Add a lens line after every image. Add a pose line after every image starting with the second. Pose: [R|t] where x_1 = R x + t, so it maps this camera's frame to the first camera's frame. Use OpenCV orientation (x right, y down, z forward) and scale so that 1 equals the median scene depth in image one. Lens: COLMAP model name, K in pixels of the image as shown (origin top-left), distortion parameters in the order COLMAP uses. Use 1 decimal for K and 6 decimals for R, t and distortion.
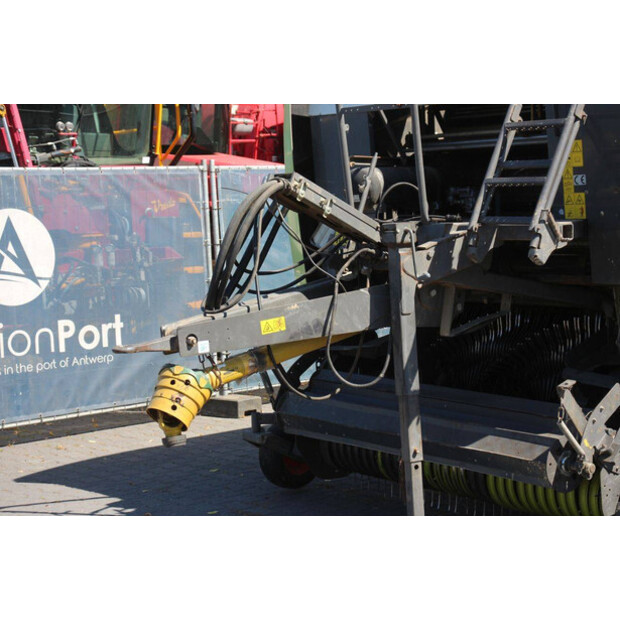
lens RADIAL K [[1413.6, 0, 310.0], [0, 1413.6, 310.0], [0, 0, 1]] dist [0.374357, 0.387743]
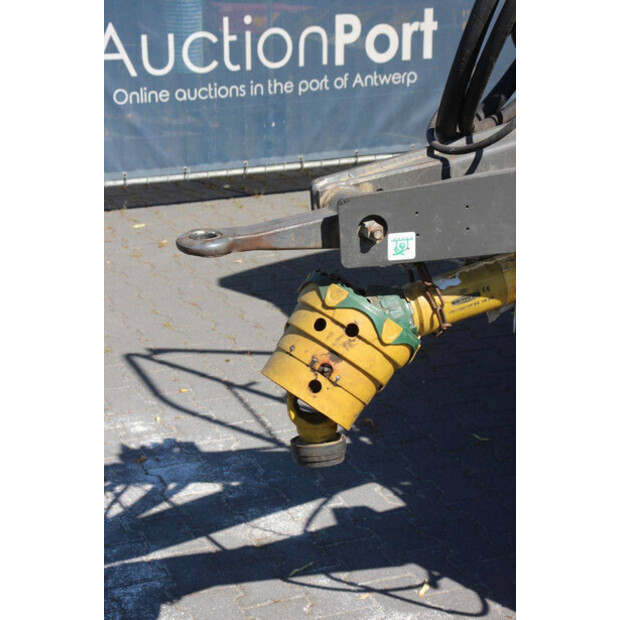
lens RADIAL K [[1413.6, 0, 310.0], [0, 1413.6, 310.0], [0, 0, 1]] dist [0.374357, 0.387743]
pose [[0.954377, 0.137275, -0.265179, 0.007046], [-0.064378, 0.961770, 0.266183, -0.038170], [0.291581, -0.236968, 0.926729, 0.354652]]
